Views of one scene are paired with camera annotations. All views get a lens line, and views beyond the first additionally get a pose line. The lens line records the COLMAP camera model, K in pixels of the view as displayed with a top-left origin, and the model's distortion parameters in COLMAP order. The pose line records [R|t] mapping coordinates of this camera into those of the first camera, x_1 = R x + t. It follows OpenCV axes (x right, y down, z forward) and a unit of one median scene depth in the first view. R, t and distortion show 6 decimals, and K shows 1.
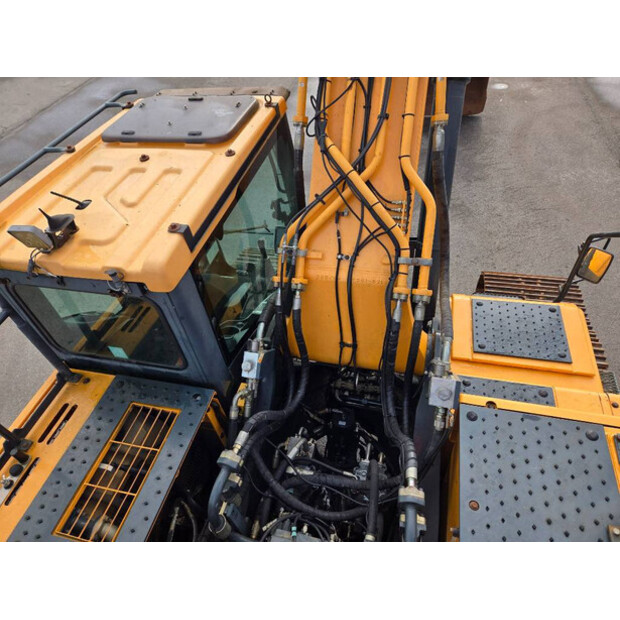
lens RADIAL K [[415.4, 0, 305.9], [0, 415.4, 311.2], [0, 0, 1]] dist [-0.000413, -0.001129]
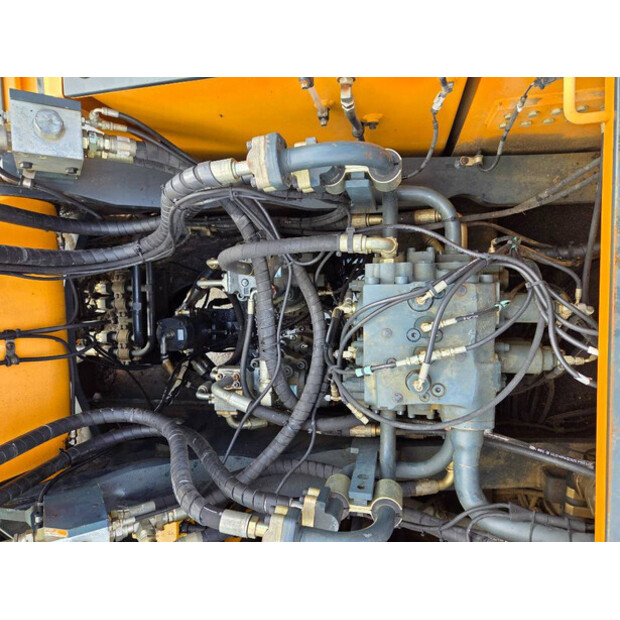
lens RADIAL K [[415.4, 0, 305.9], [0, 415.4, 311.2], [0, 0, 1]] dist [-0.000413, -0.001129]
pose [[-0.237395, -0.965755, 0.104697, 0.009090], [0.855321, -0.156713, 0.493829, 0.149876], [-0.460510, 0.206783, 0.863233, 0.415164]]
